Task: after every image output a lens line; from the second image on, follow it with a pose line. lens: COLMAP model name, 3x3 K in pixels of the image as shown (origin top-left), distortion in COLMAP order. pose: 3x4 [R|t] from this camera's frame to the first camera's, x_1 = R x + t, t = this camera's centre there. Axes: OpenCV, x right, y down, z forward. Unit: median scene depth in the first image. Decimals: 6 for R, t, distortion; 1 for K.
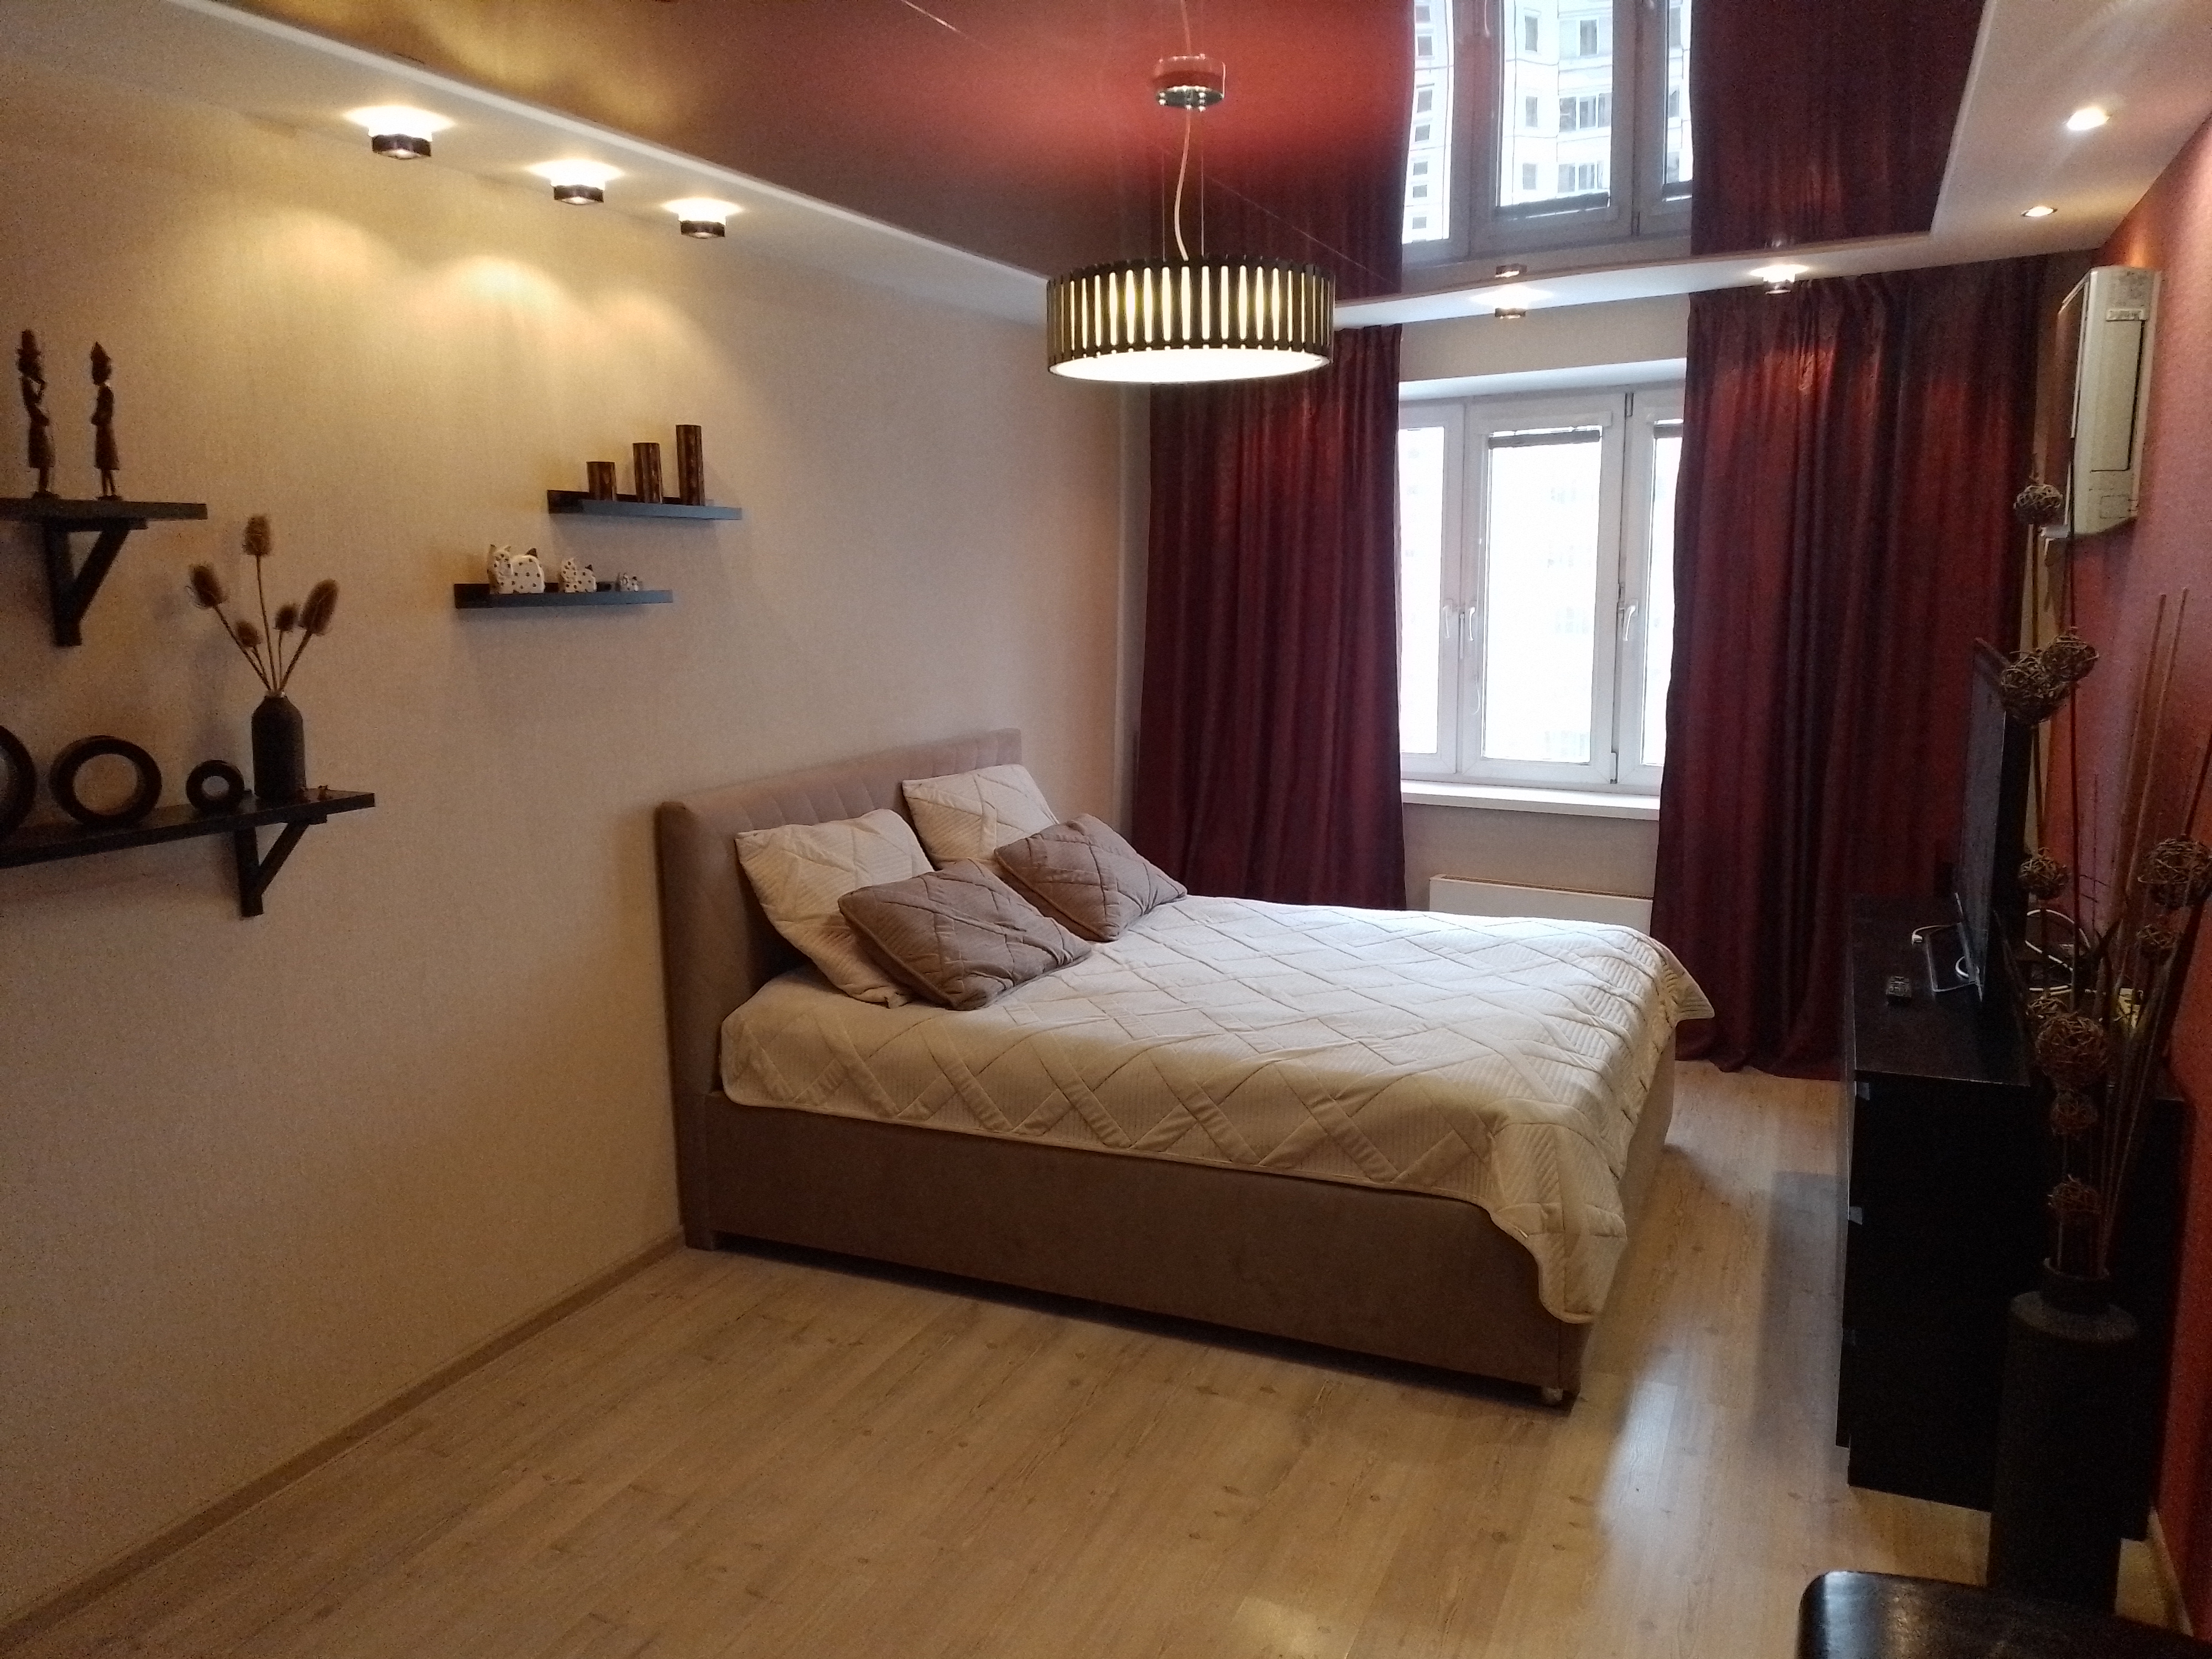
lens RADIAL K [[1634.8, 0, 1125.7], [0, 1634.8, 816.5], [0, 0, 1]] dist [0.068458, -0.084771]
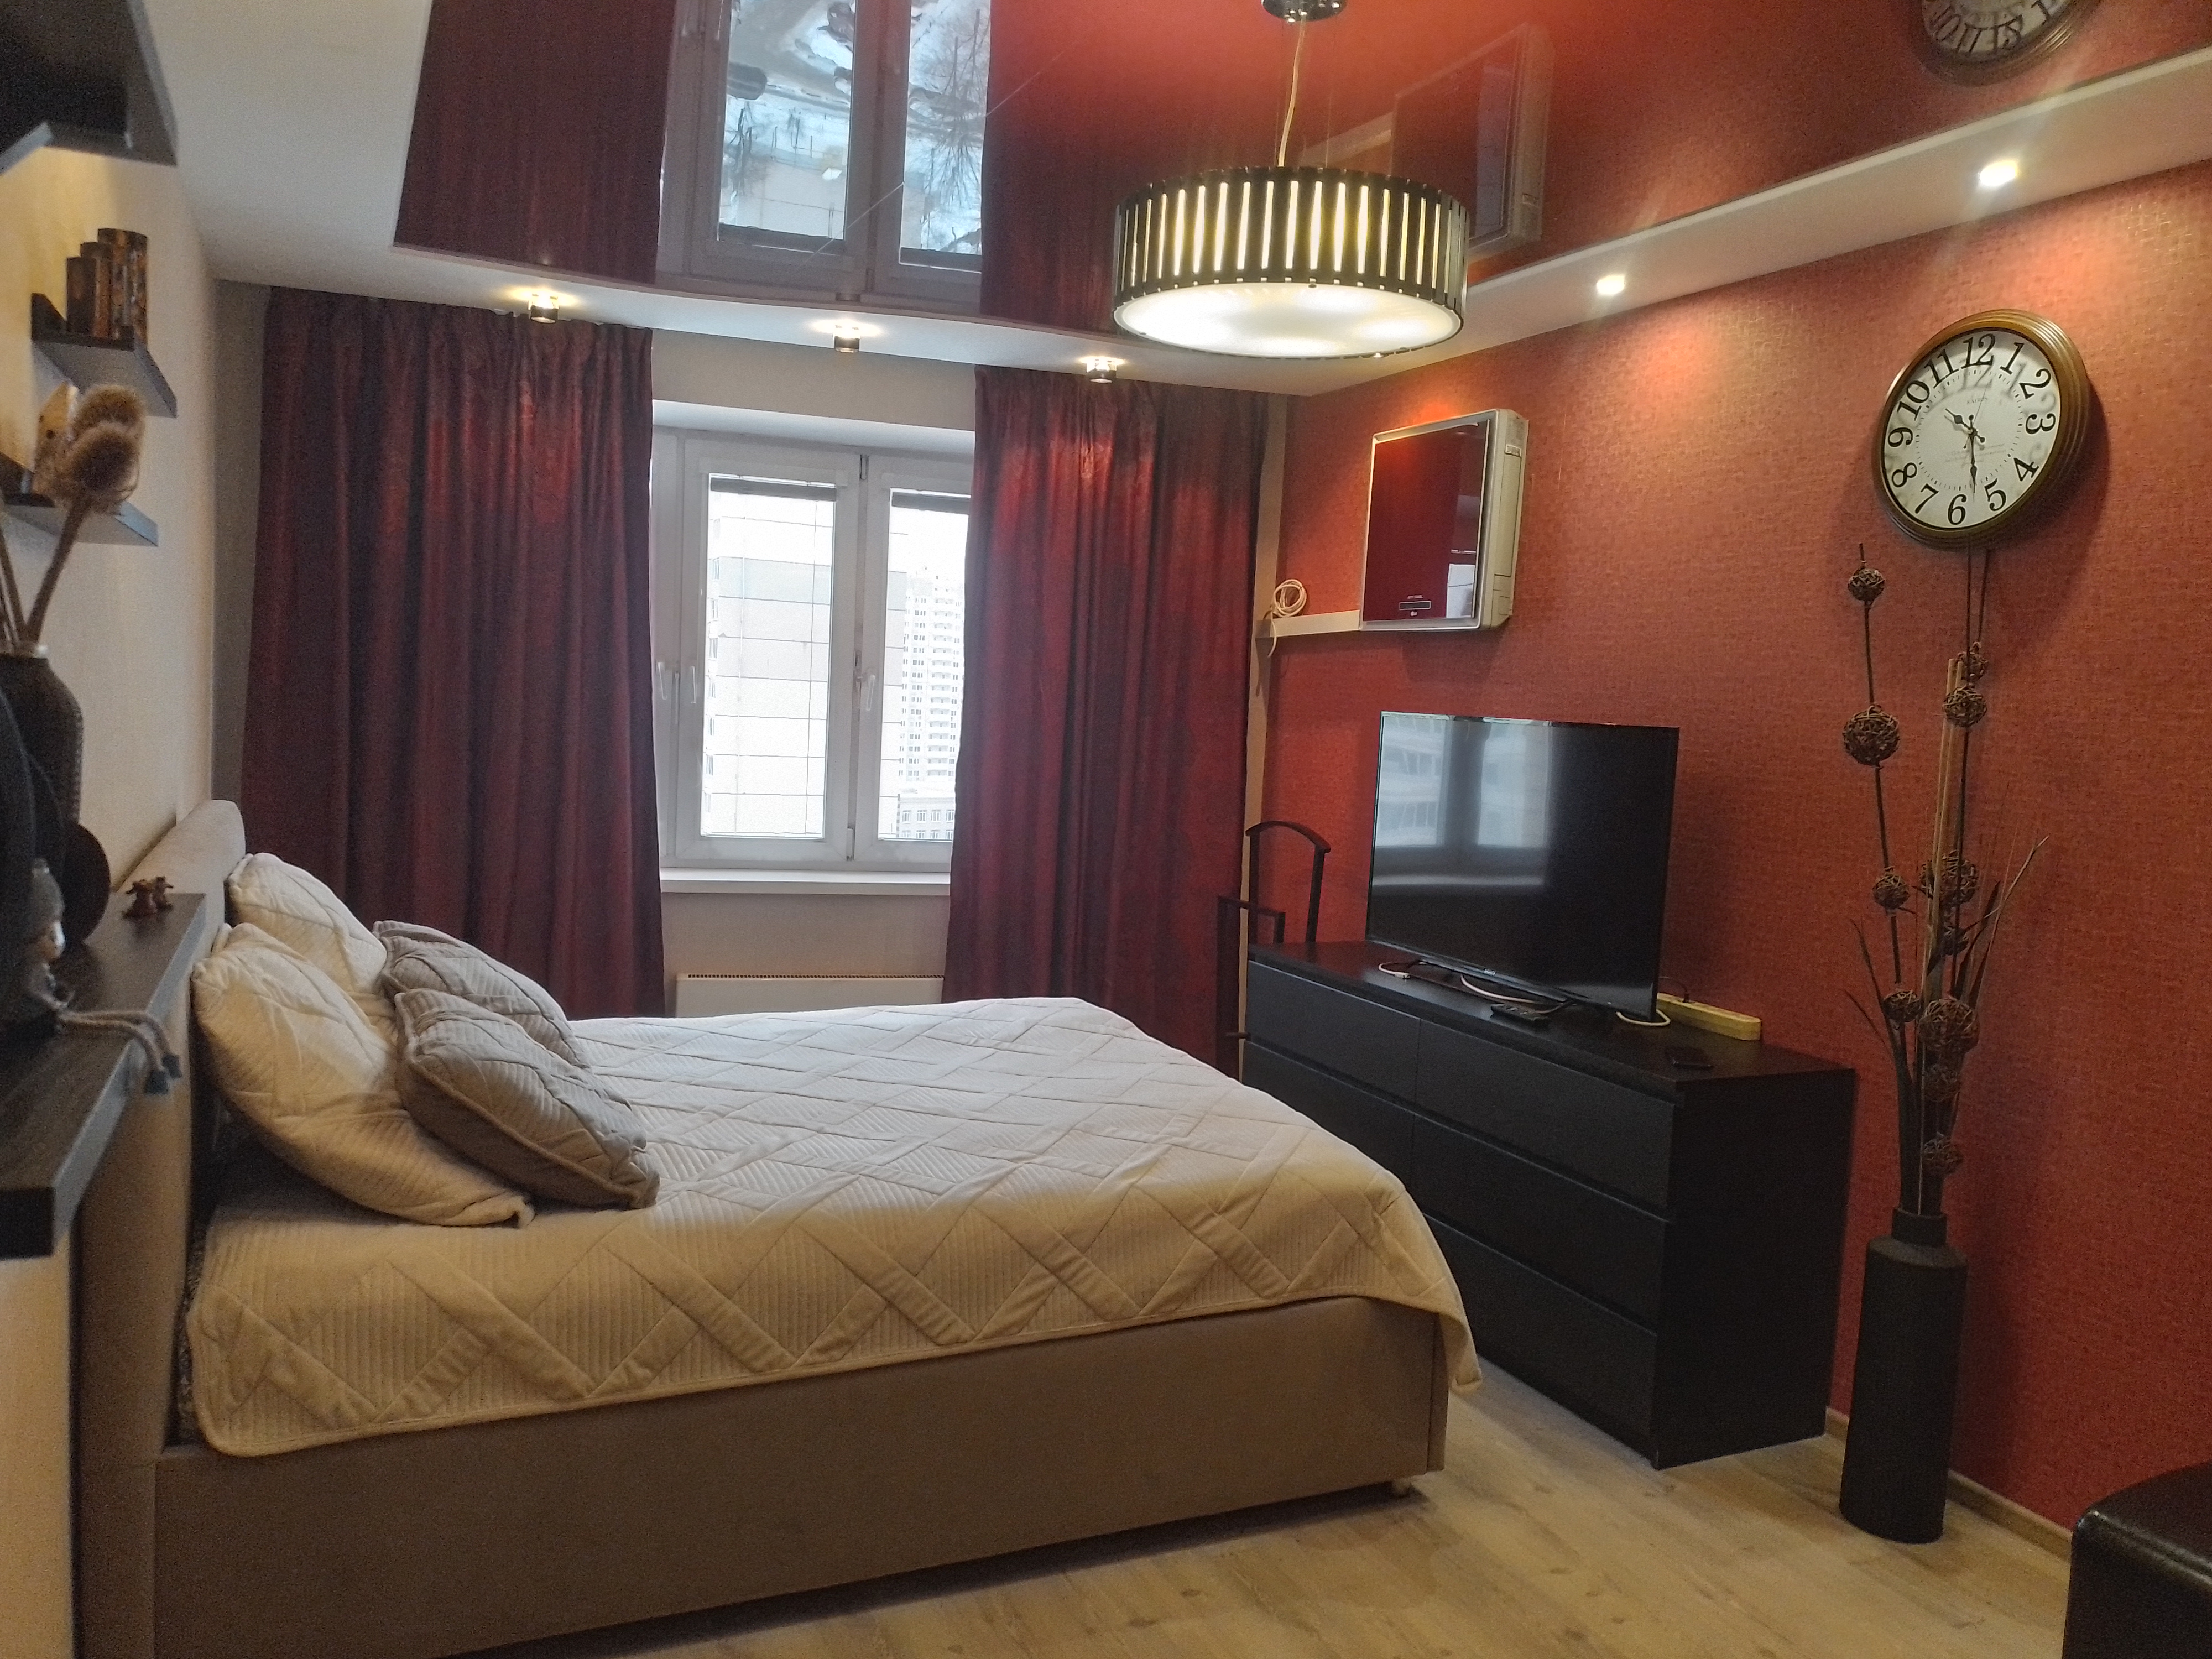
lens RADIAL K [[1634.8, 0, 1123.4], [0, 1634.8, 807.5], [0, 0, 1]] dist [0.068458, -0.084771]
pose [[0.651712, -0.004774, 0.758452, -0.487526], [0.055109, 0.997635, -0.041074, -0.004871], [-0.756462, 0.068566, 0.650433, 0.416388]]
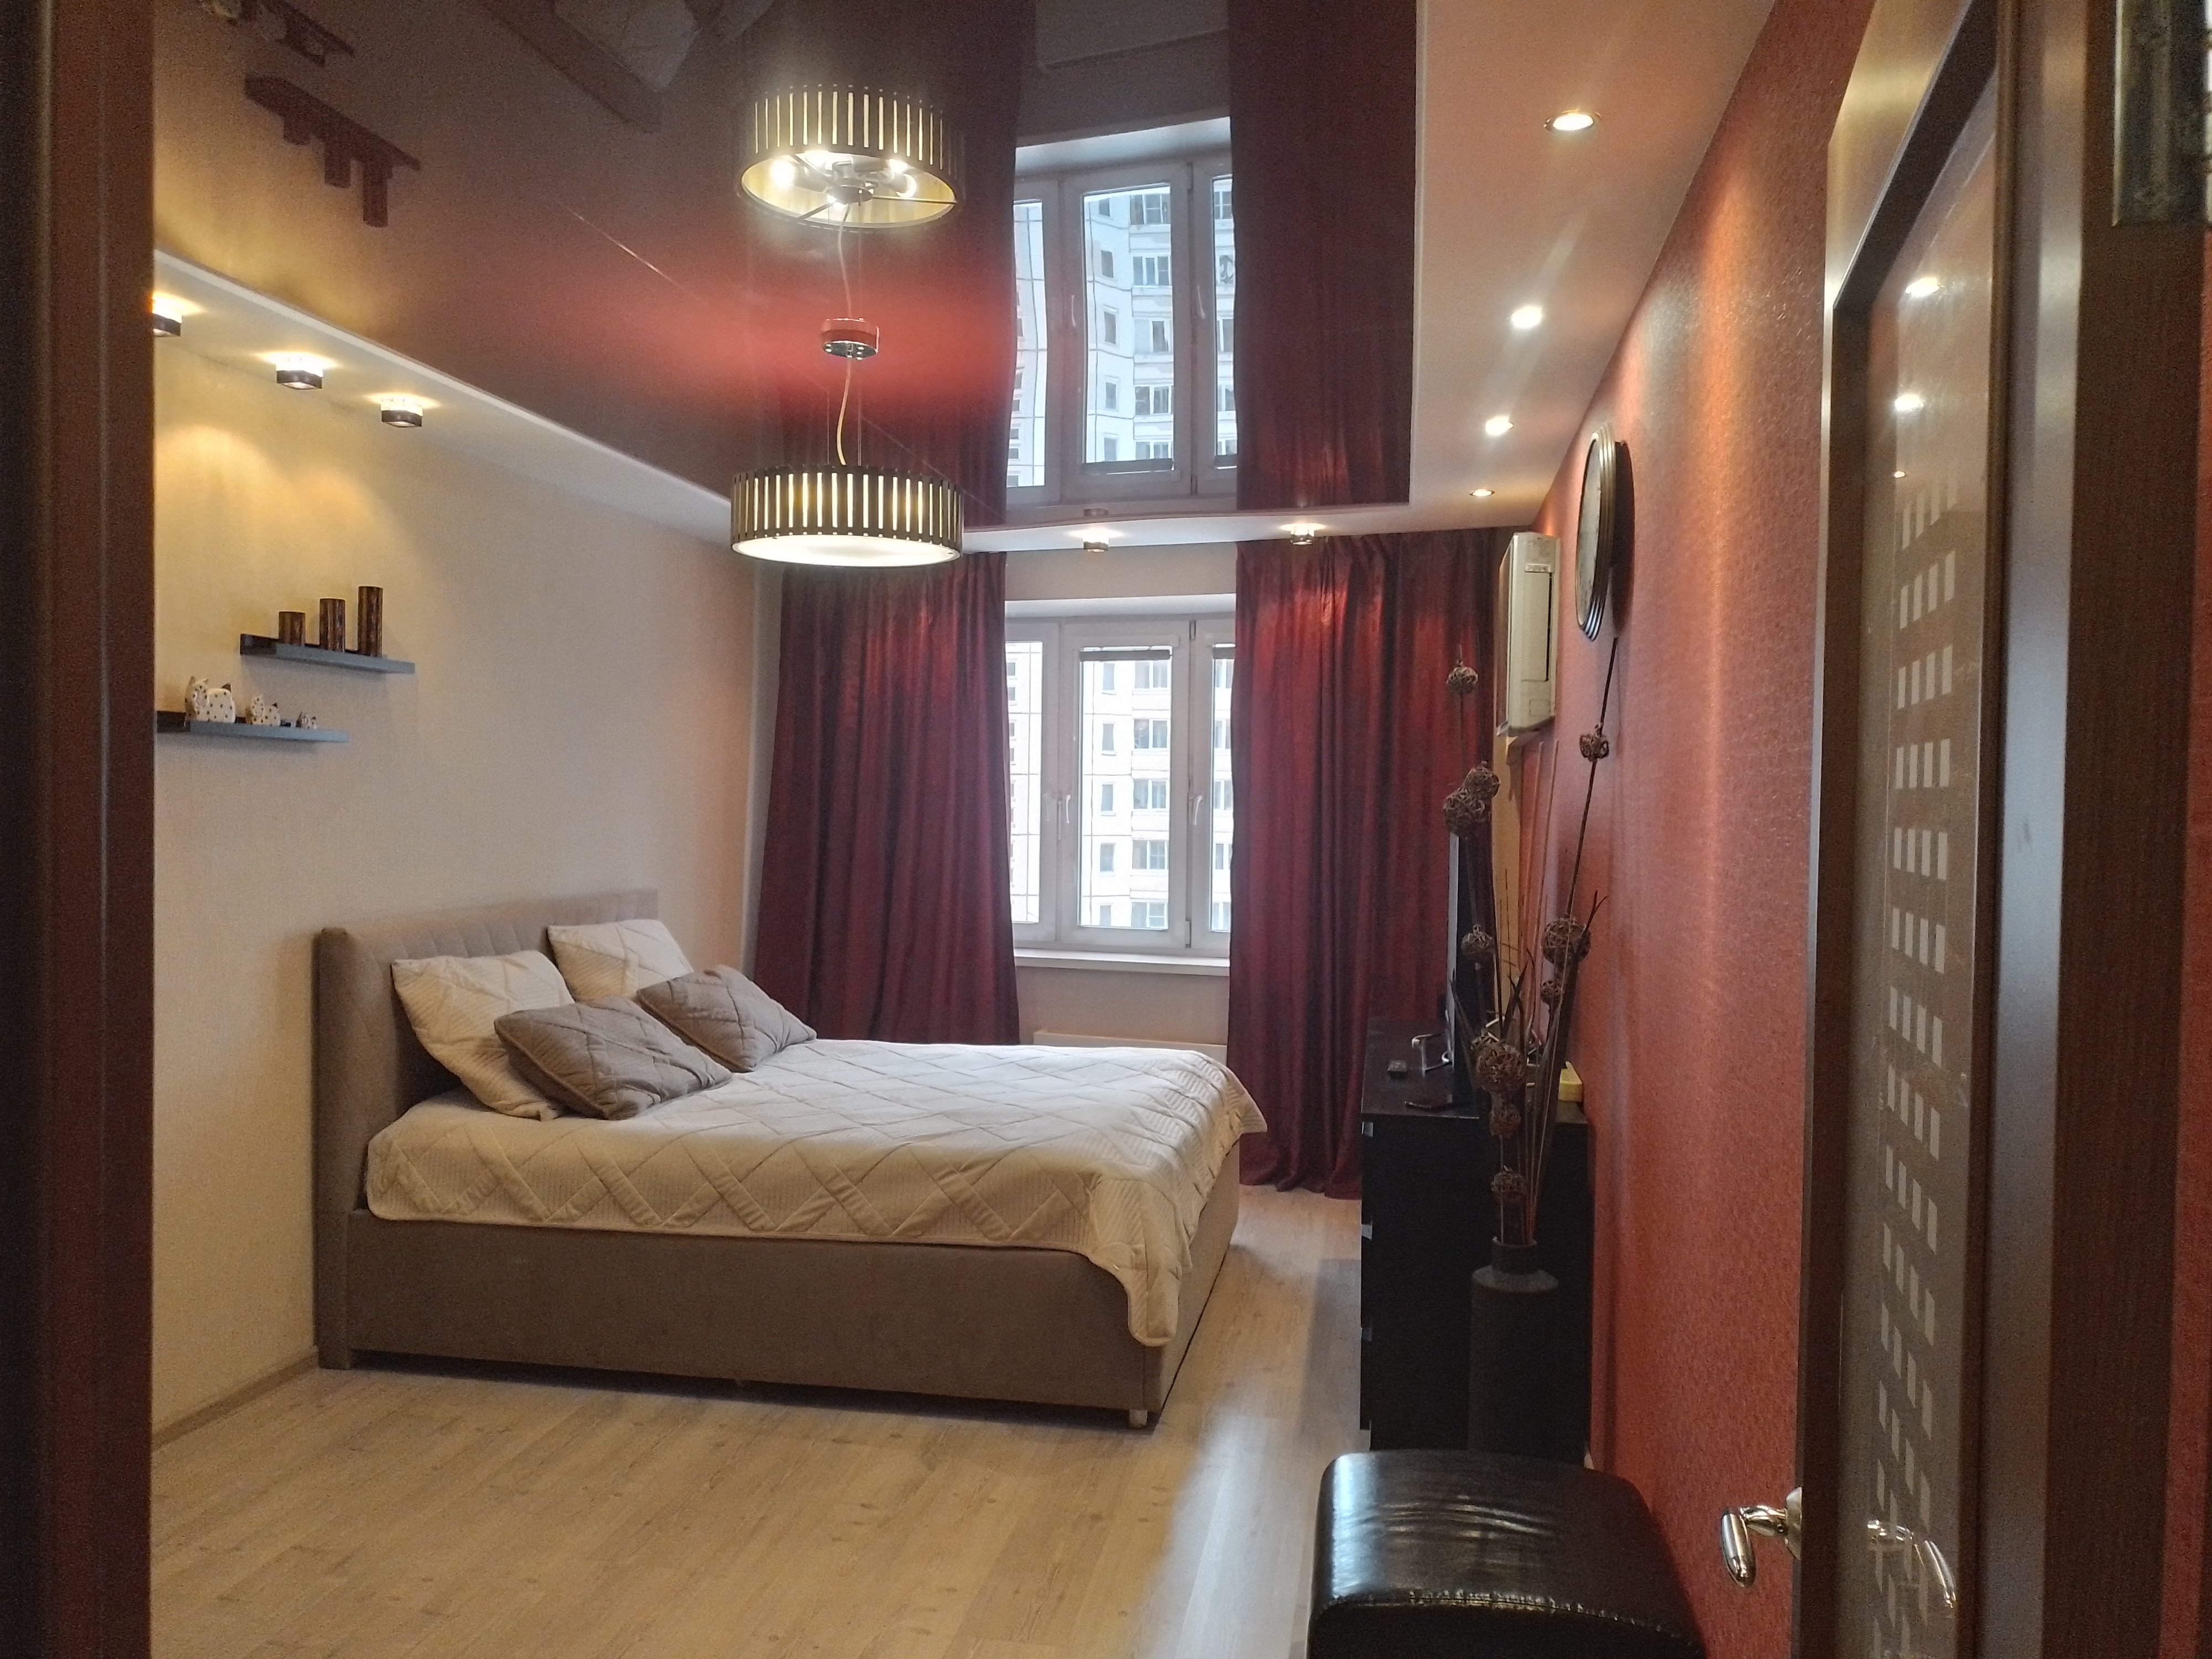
lens RADIAL K [[1634.8, 0, 1124.0], [0, 1634.8, 804.4], [0, 0, 1]] dist [0.068458, -0.084771]
pose [[0.970169, 0.025486, 0.241085, -0.041157], [0.010789, 0.988934, -0.147962, 0.078060], [-0.242188, 0.146149, 0.959159, -0.167195]]
